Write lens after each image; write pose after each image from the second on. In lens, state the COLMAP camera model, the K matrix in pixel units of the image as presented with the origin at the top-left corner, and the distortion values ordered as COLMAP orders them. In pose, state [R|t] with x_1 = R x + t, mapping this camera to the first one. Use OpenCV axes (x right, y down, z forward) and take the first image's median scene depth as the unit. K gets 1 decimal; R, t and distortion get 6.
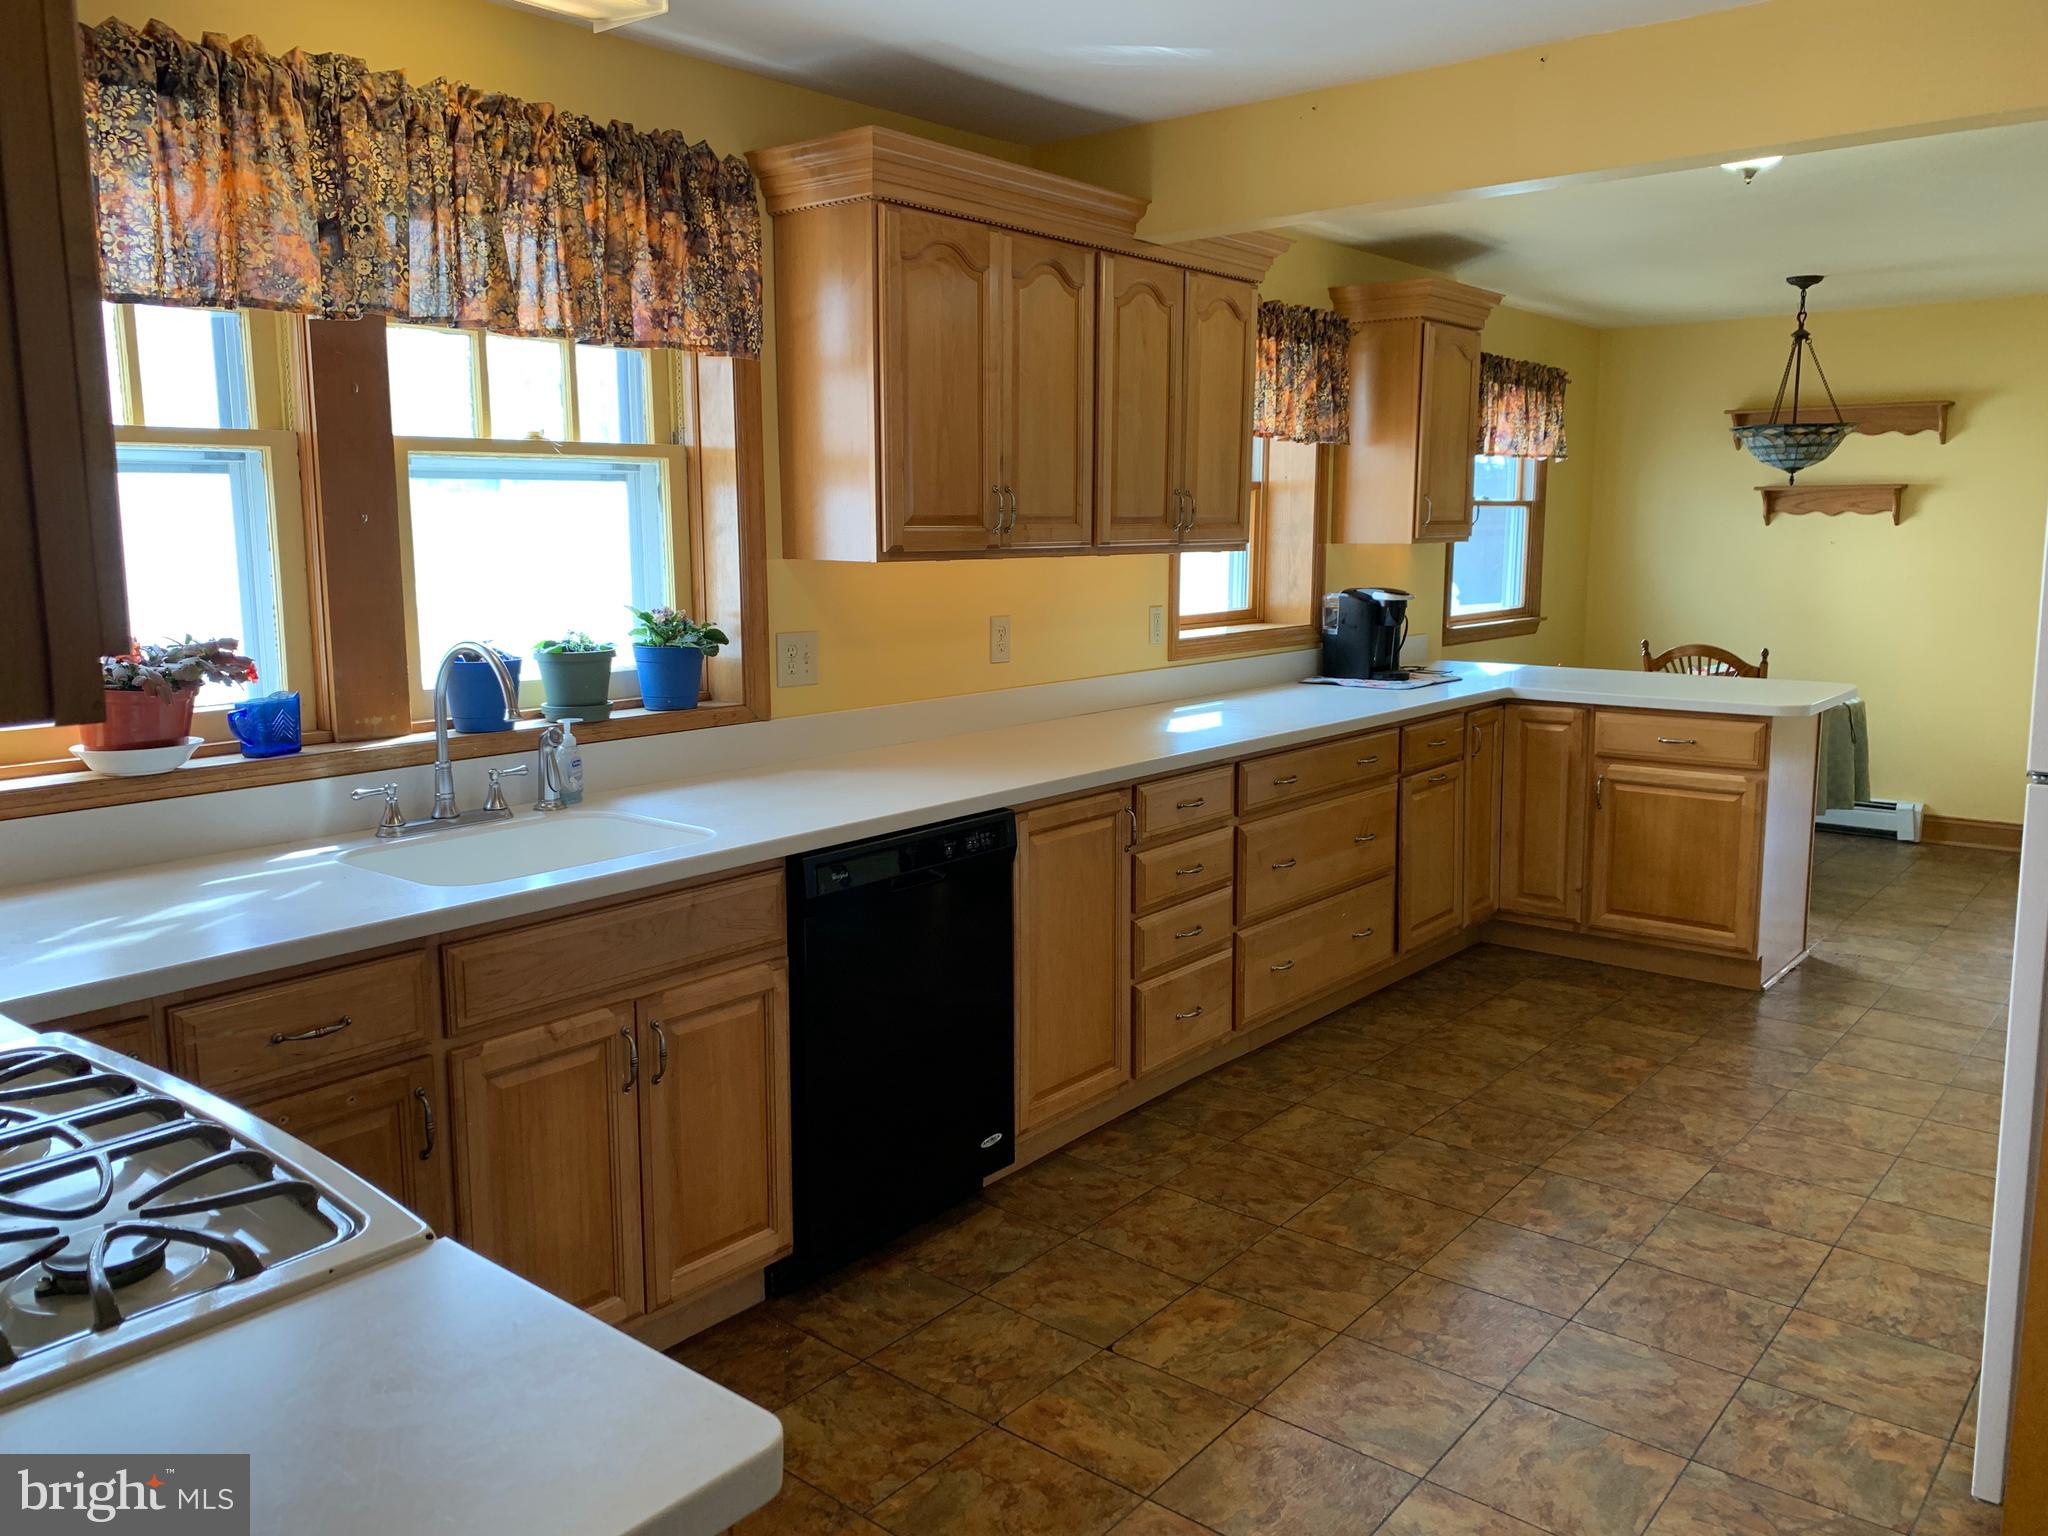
lens RADIAL K [[1558.9, 0, 1036.7], [0, 1558.9, 752.6], [0, 0, 1]] dist [0.041226, -0.057296]
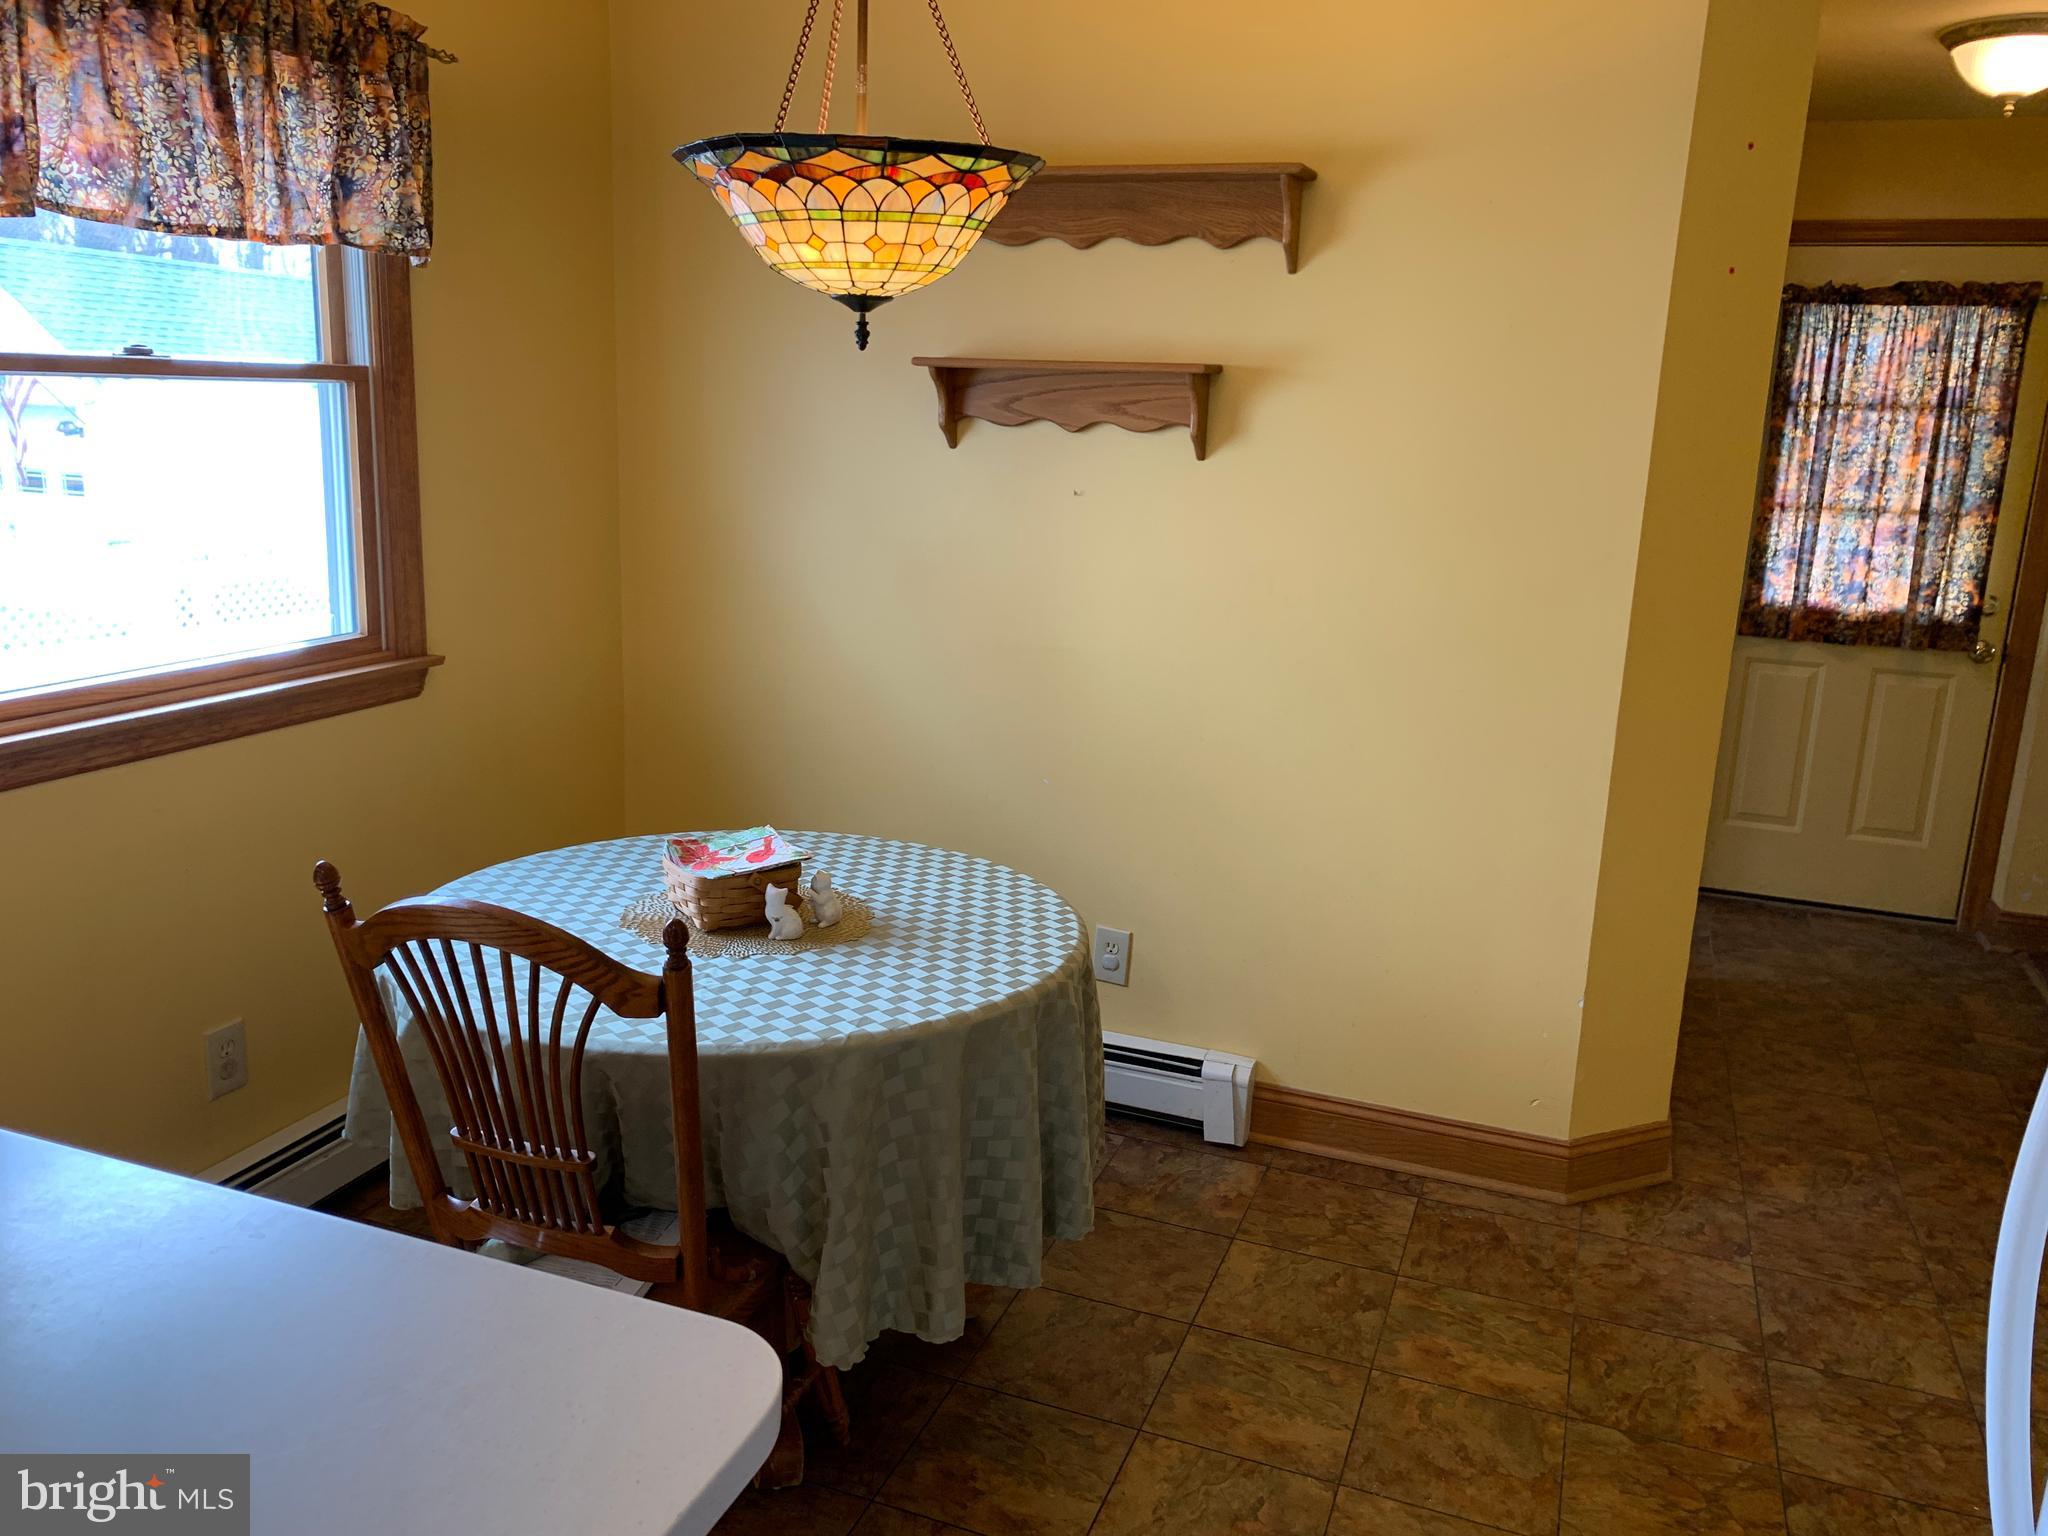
lens RADIAL K [[1558.9, 0, 1018.3], [0, 1558.9, 770.2], [0, 0, 1]] dist [0.041226, -0.057296]
pose [[0.953036, -0.034927, 0.300835, 0.362812], [0.007706, 0.995803, 0.091200, -0.098076], [-0.302758, -0.084599, 0.949305, 0.589780]]
